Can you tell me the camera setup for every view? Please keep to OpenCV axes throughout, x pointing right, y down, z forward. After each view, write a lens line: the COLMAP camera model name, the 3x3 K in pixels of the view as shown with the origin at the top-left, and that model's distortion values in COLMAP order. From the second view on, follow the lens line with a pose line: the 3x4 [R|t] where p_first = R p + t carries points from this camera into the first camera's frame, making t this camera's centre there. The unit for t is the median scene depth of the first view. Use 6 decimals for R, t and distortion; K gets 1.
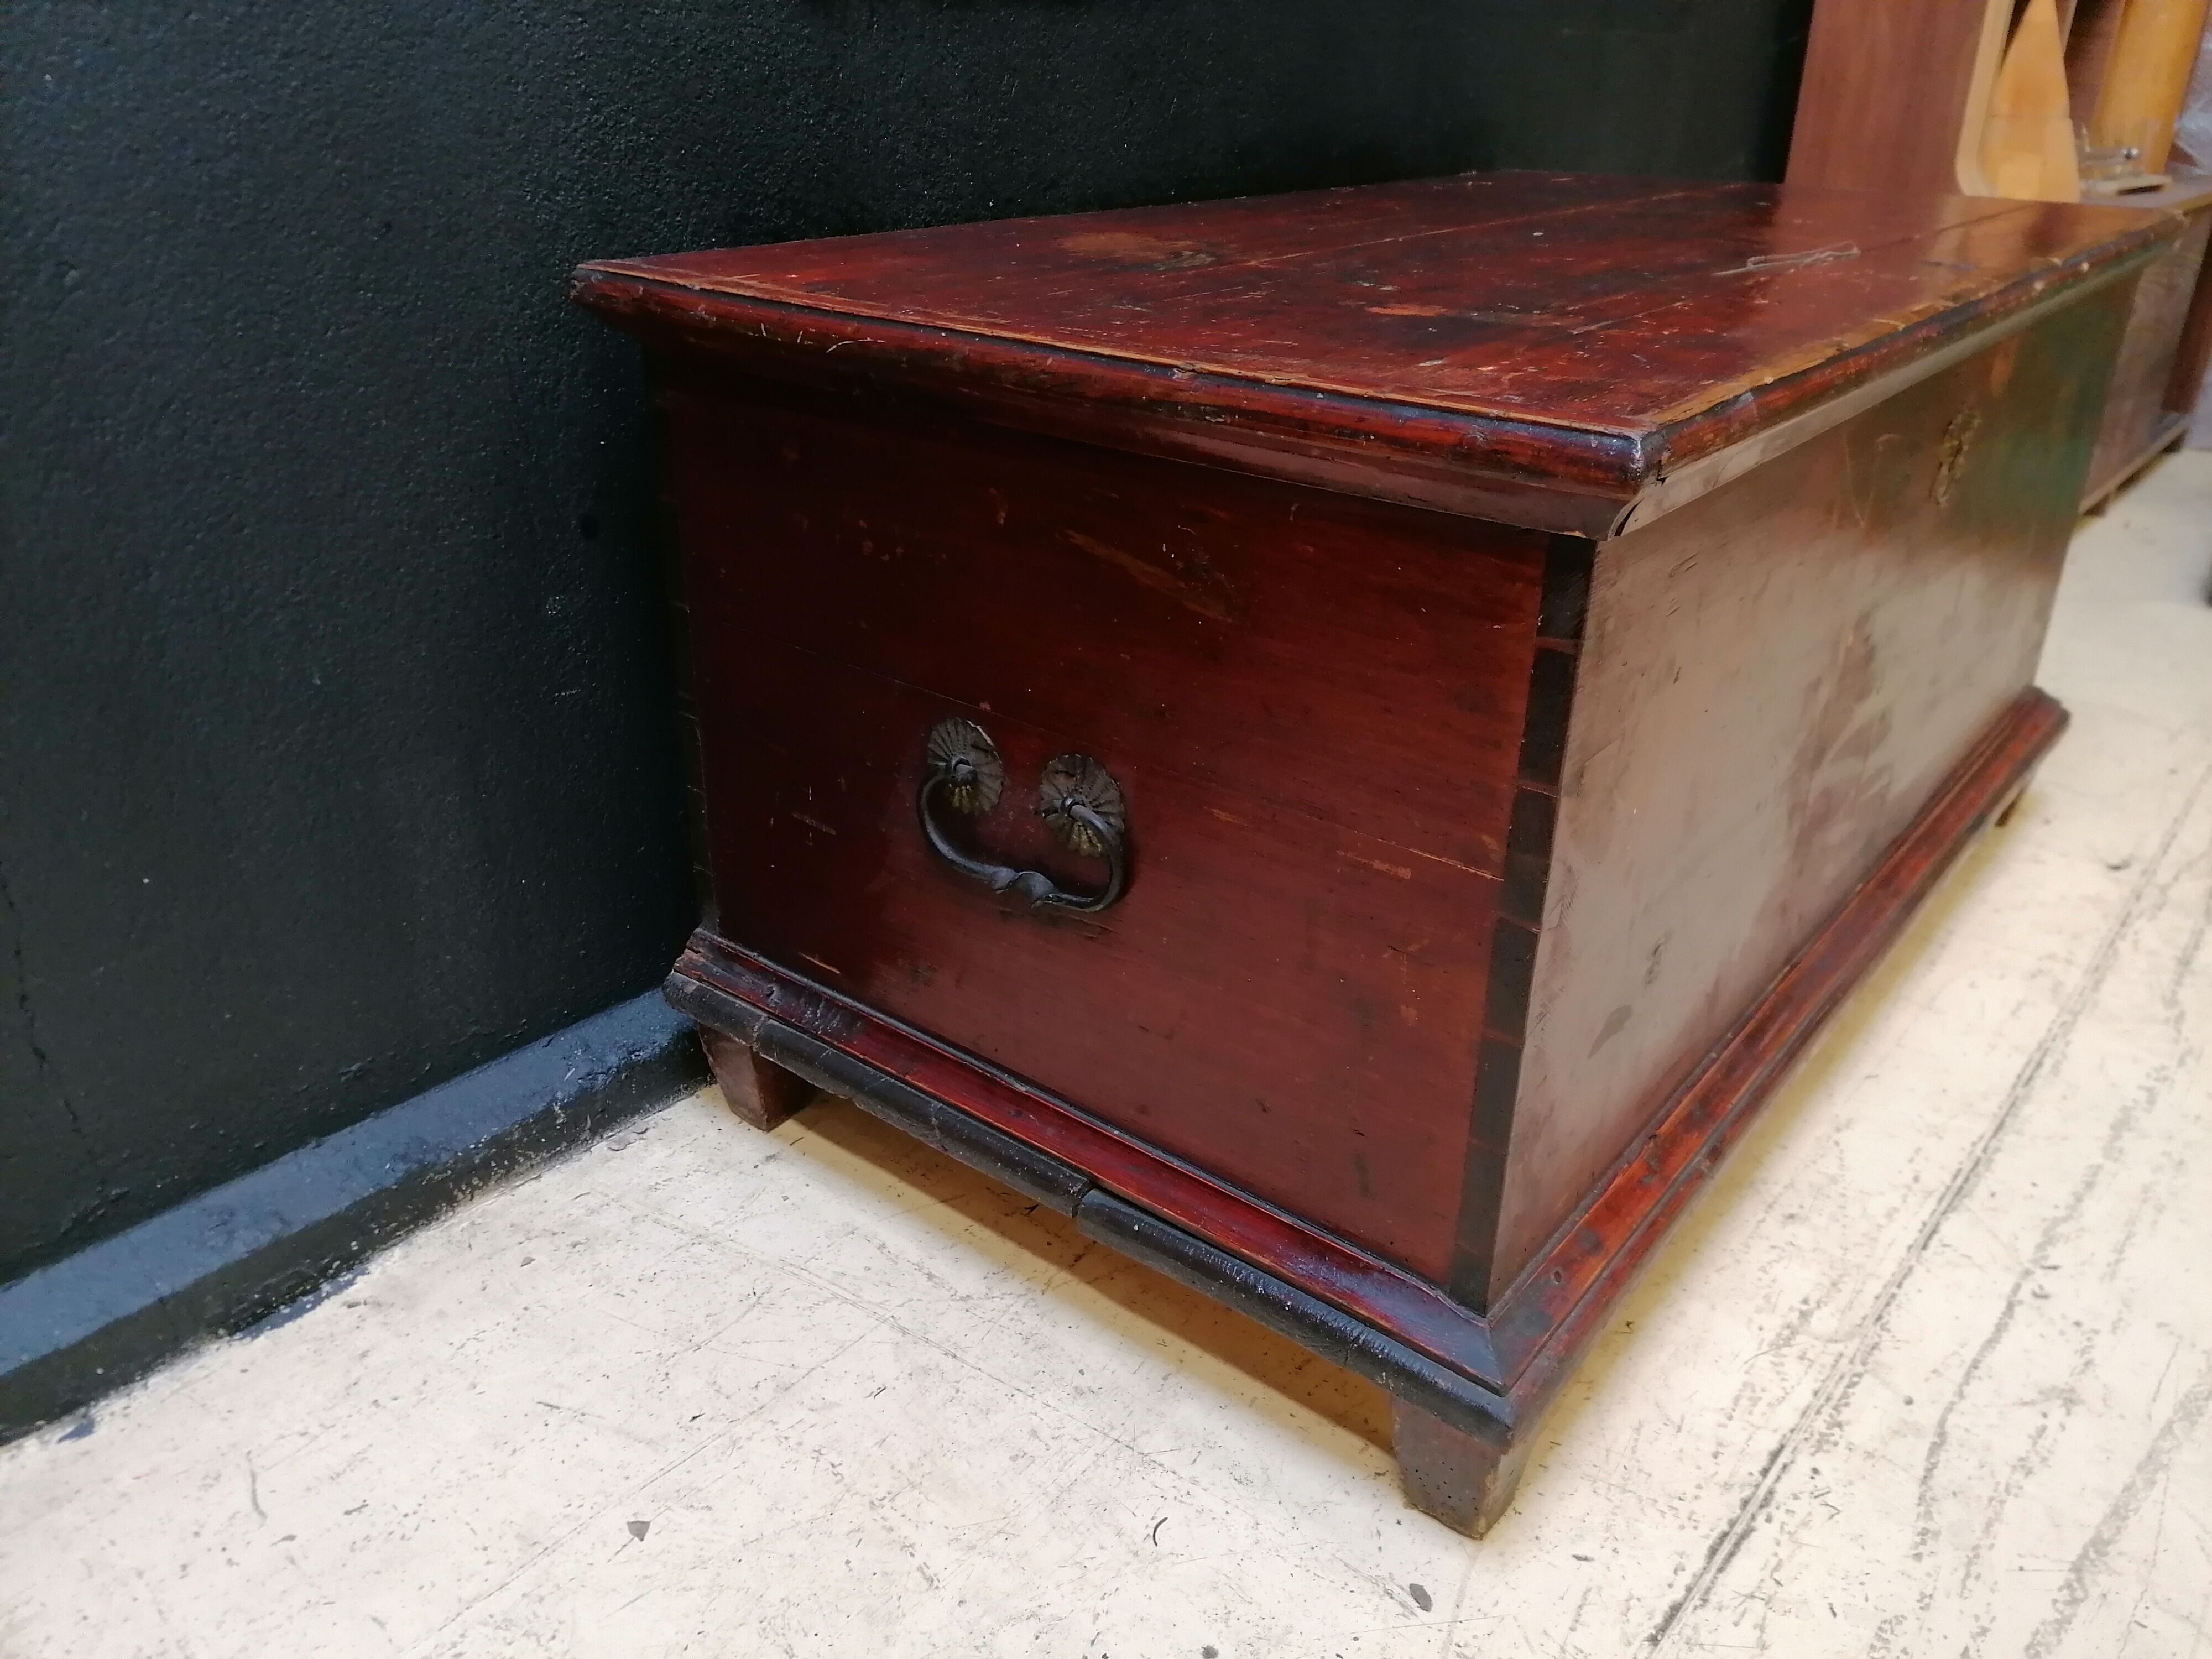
lens RADIAL K [[1658.9, 0, 1113.0], [0, 1658.9, 830.7], [0, 0, 1]] dist [0.124433, -0.176942]
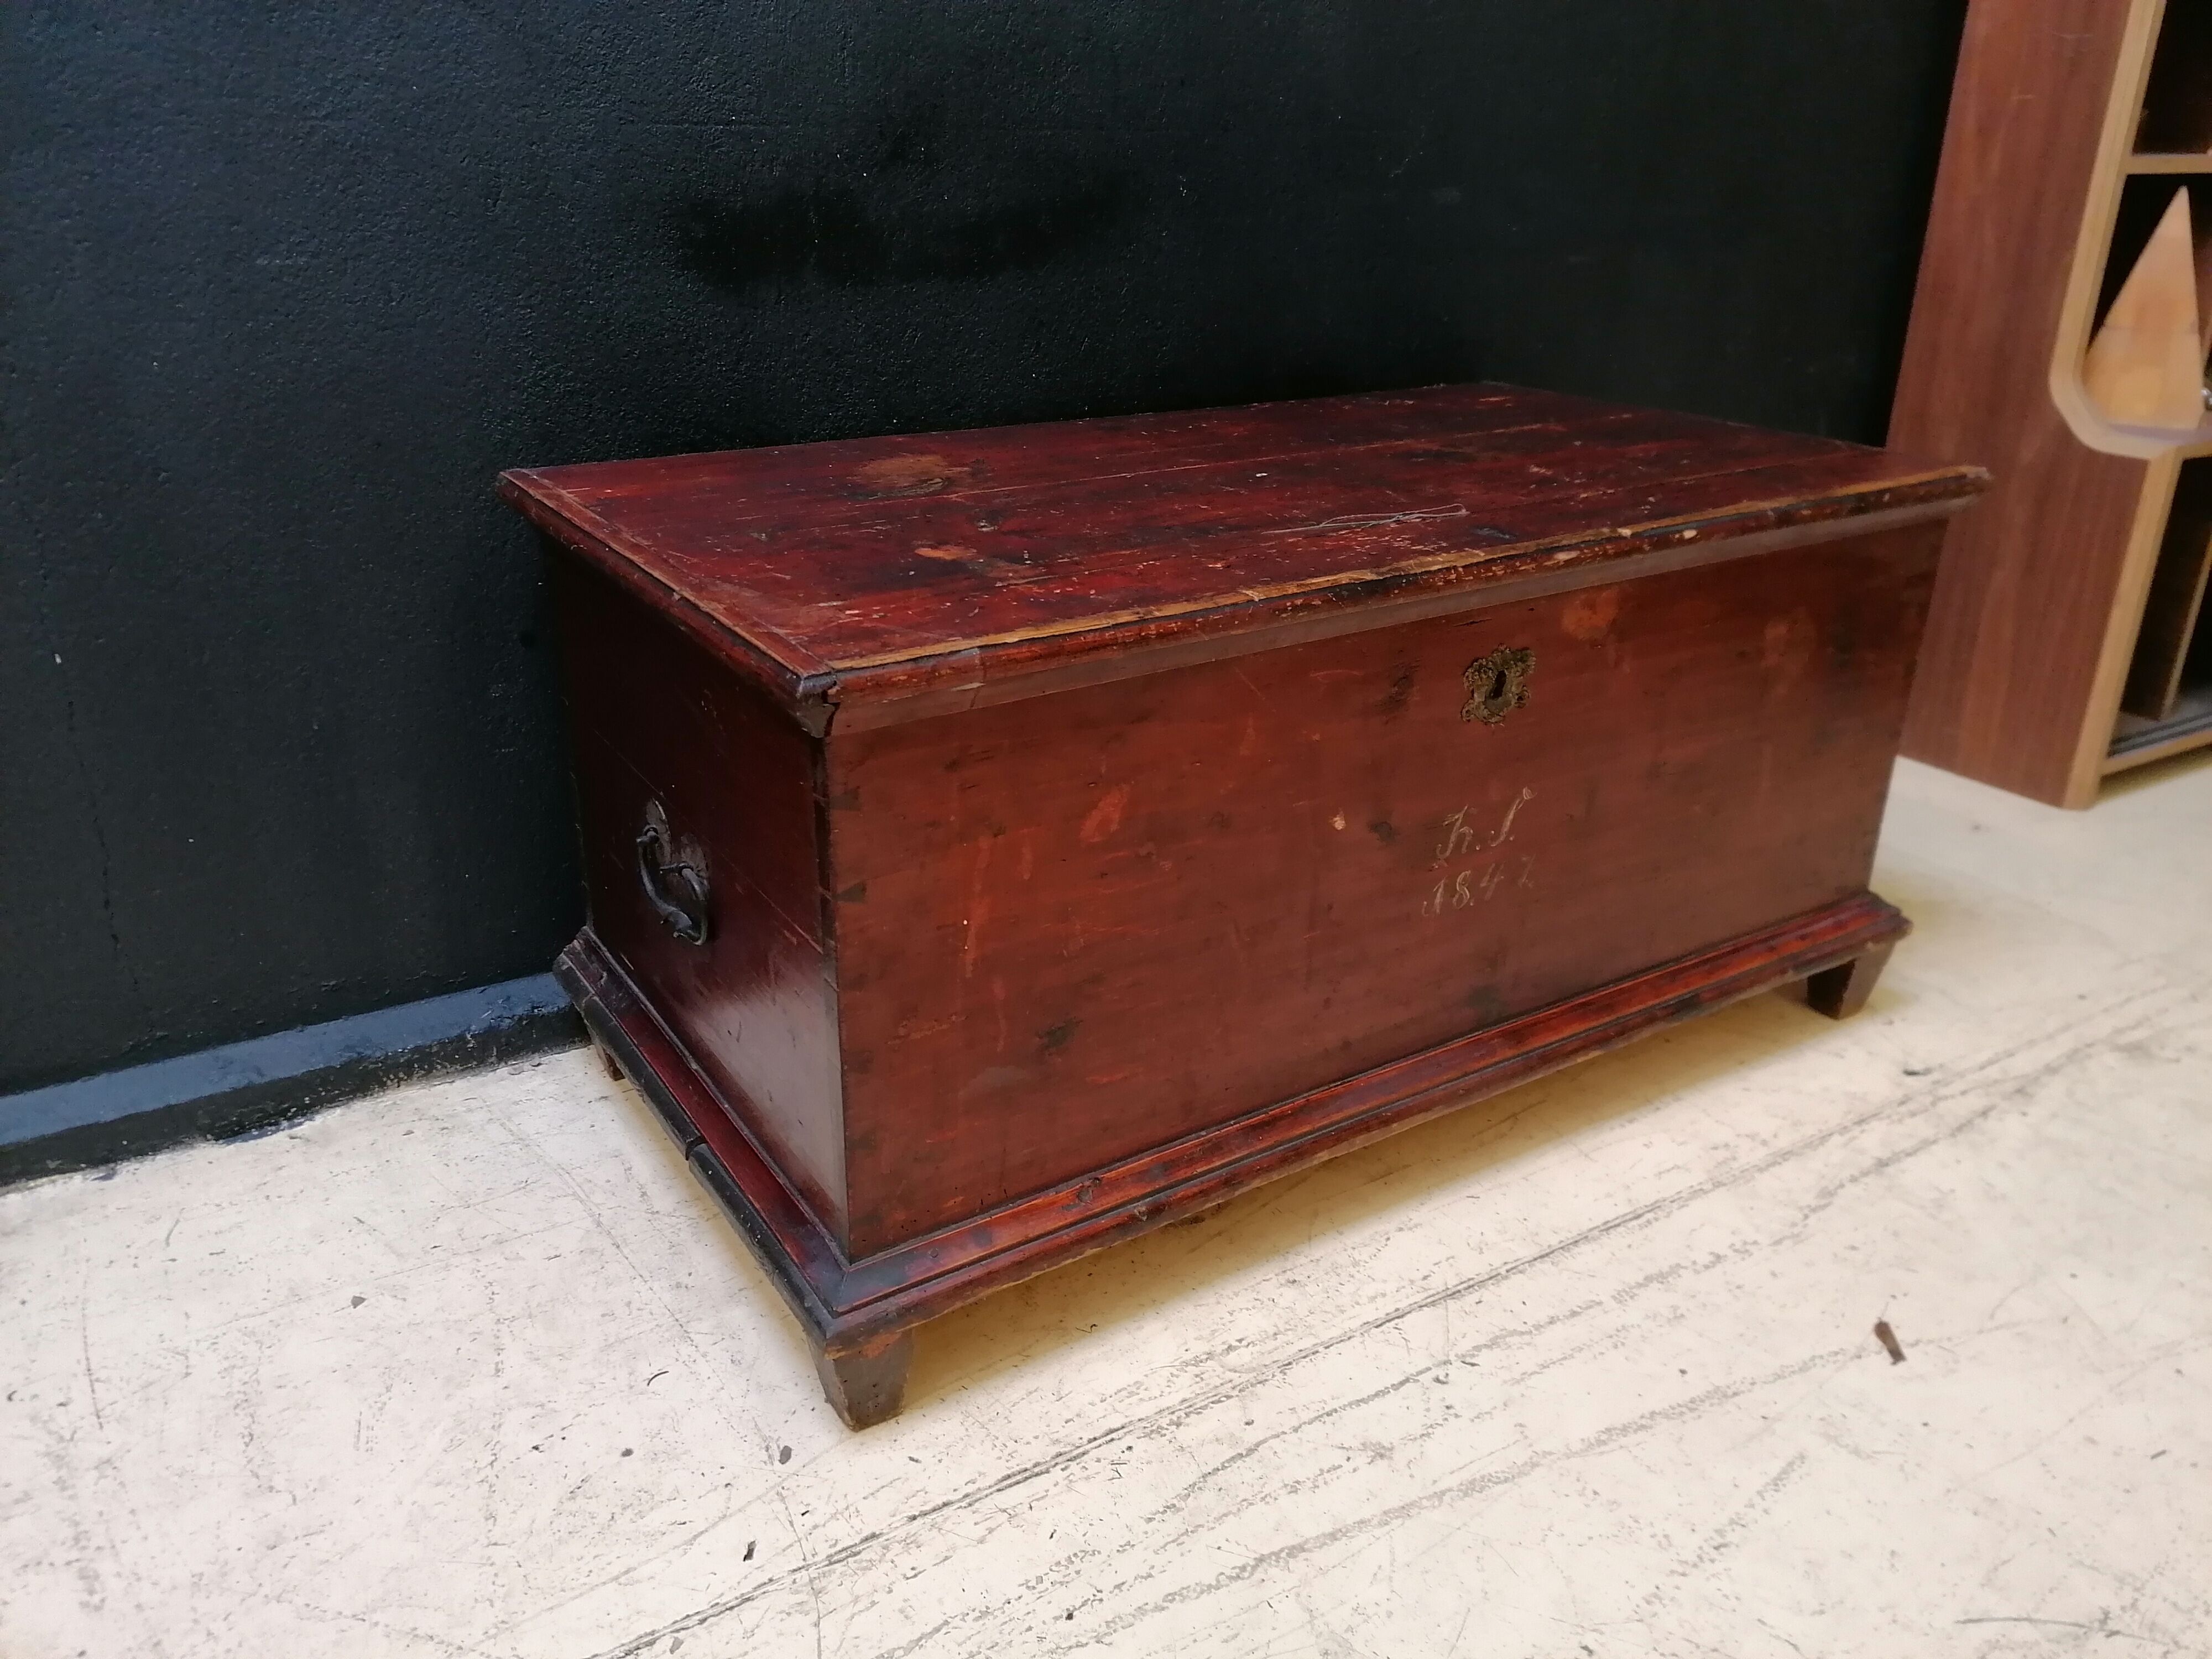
lens RADIAL K [[1658.9, 0, 1113.0], [0, 1658.9, 830.7], [0, 0, 1]] dist [0.124433, -0.176942]
pose [[0.947281, 0.125165, -0.294945, 0.665435], [-0.137179, 0.990338, -0.020313, -0.061206], [0.289552, 0.059703, 0.955298, -0.250848]]
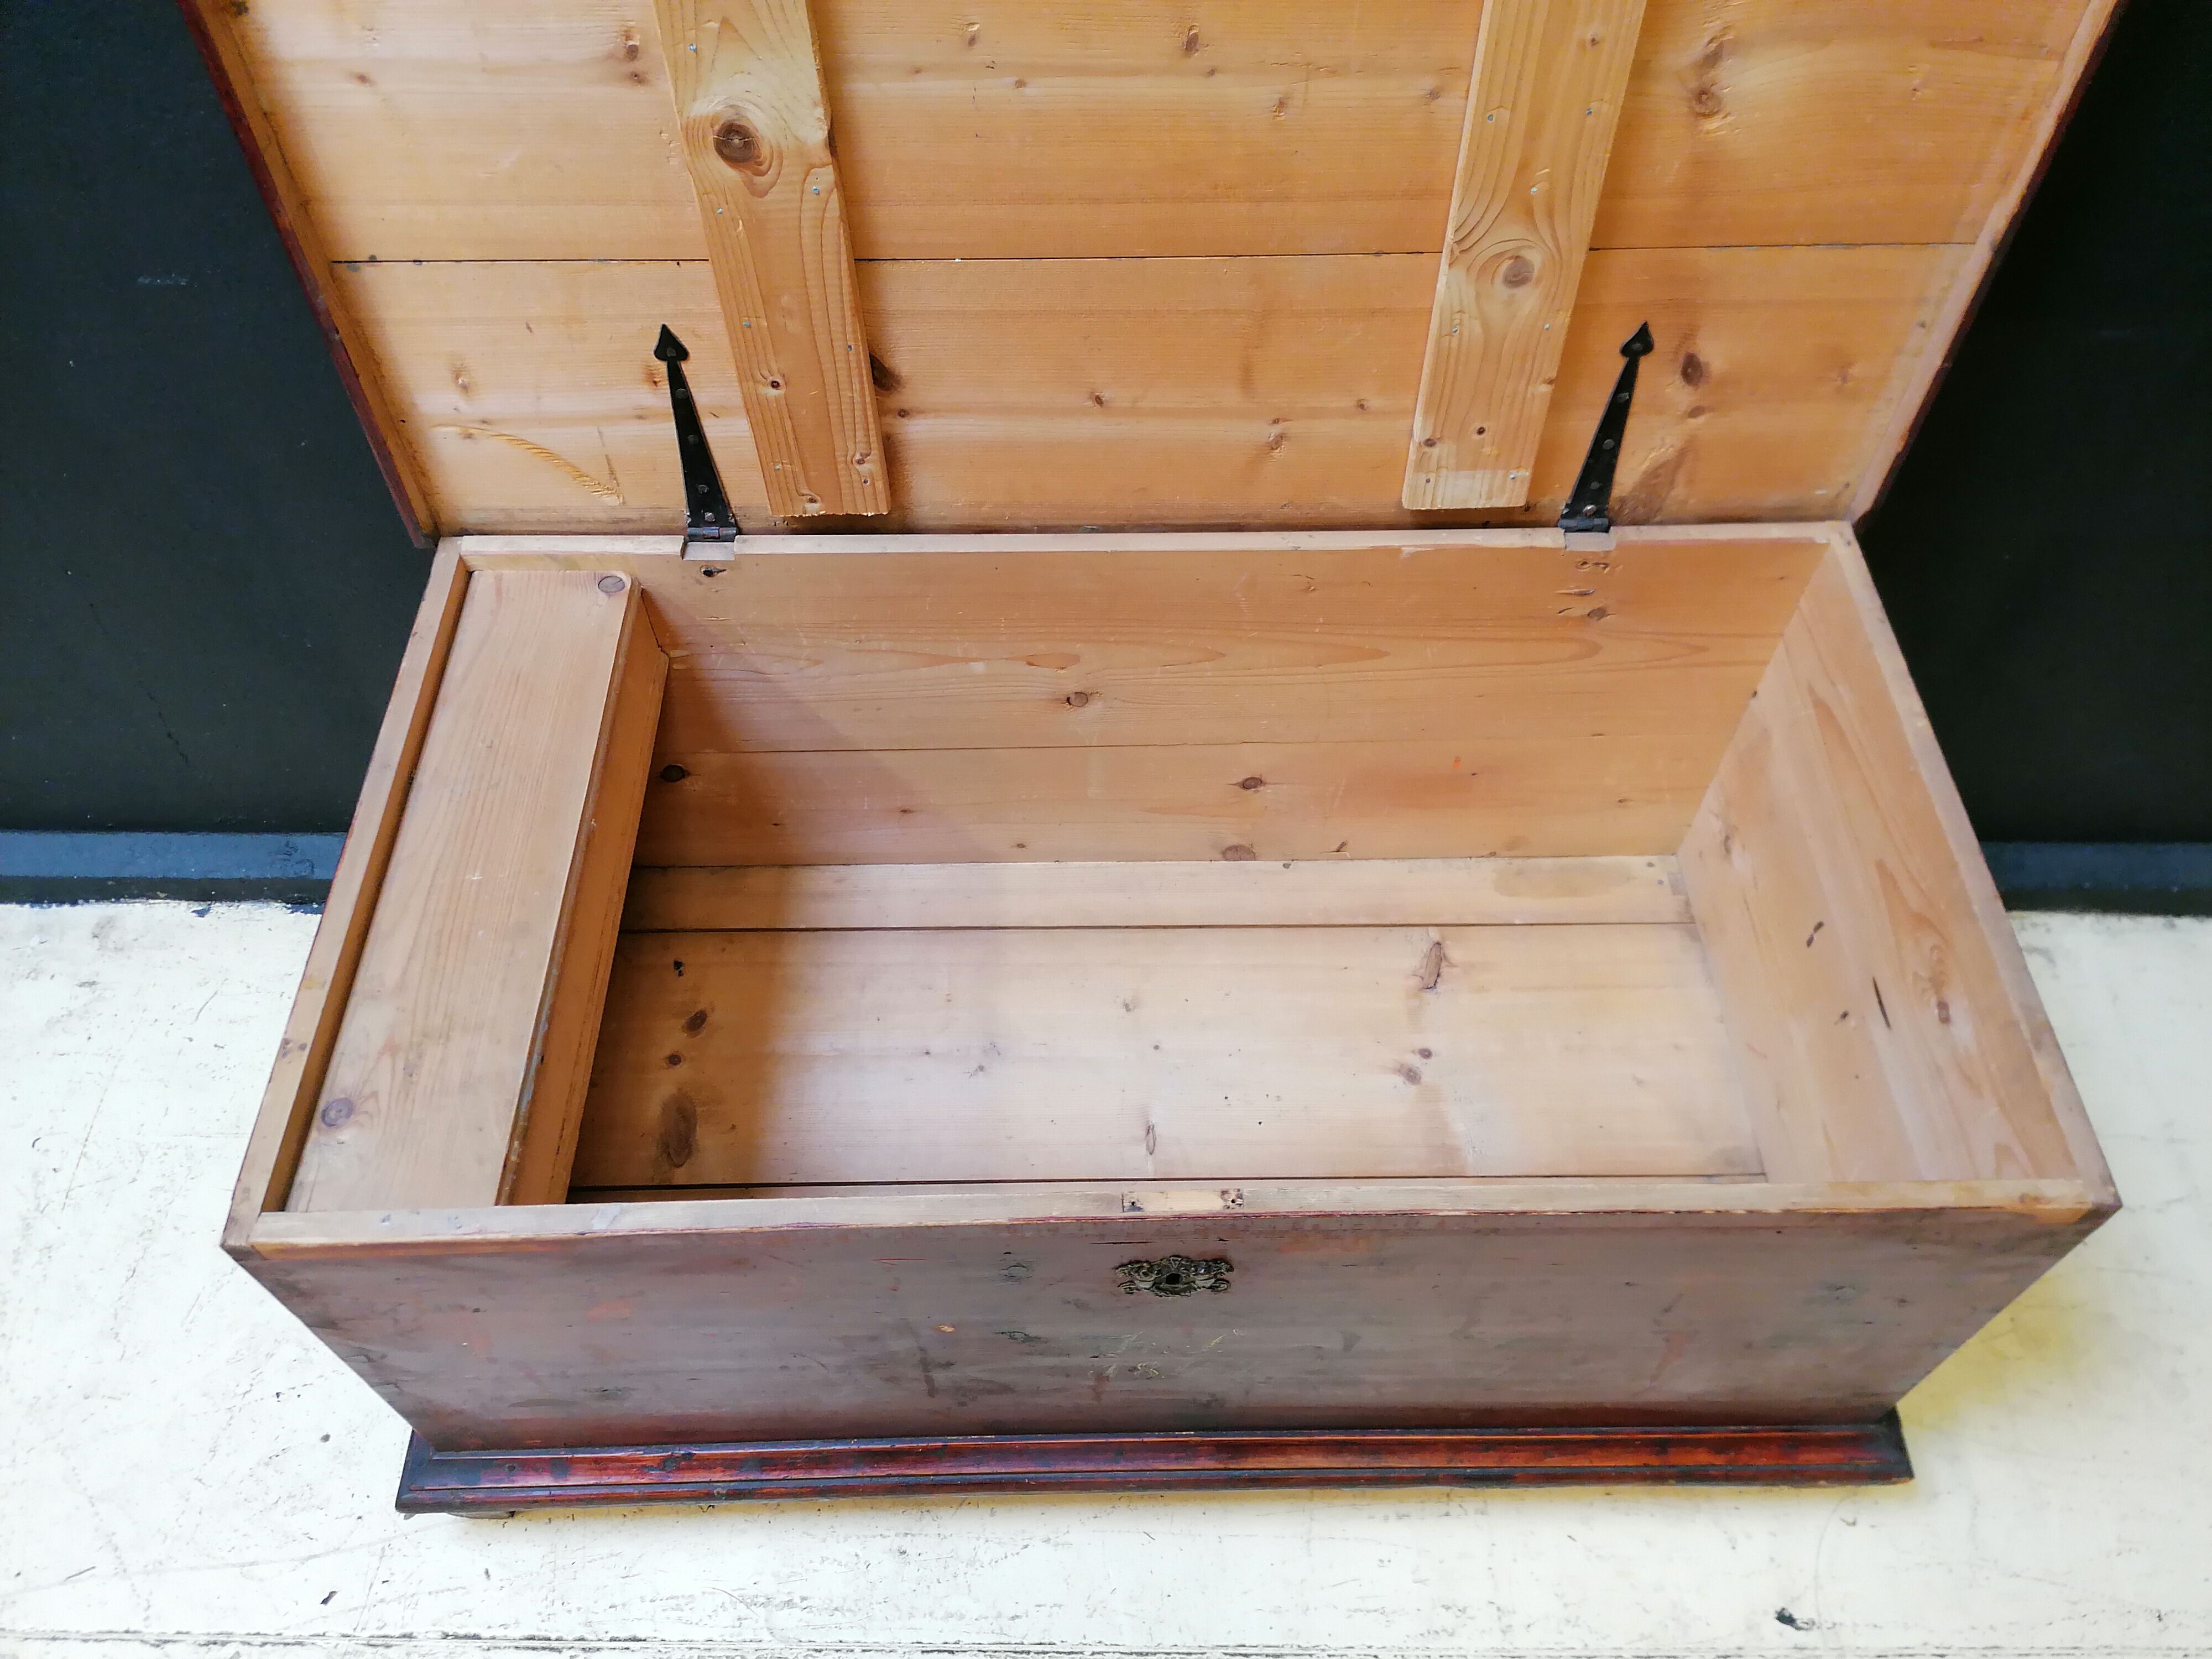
lens RADIAL K [[1656.6, 0, 1104.9], [0, 1656.6, 833.9], [0, 0, 1]] dist [0.111136, -0.142550]
pose [[0.633396, 0.613649, -0.471429, 0.857411], [-0.323334, 0.763360, 0.559229, -1.067319], [0.703040, -0.201784, 0.681922, 0.385236]]
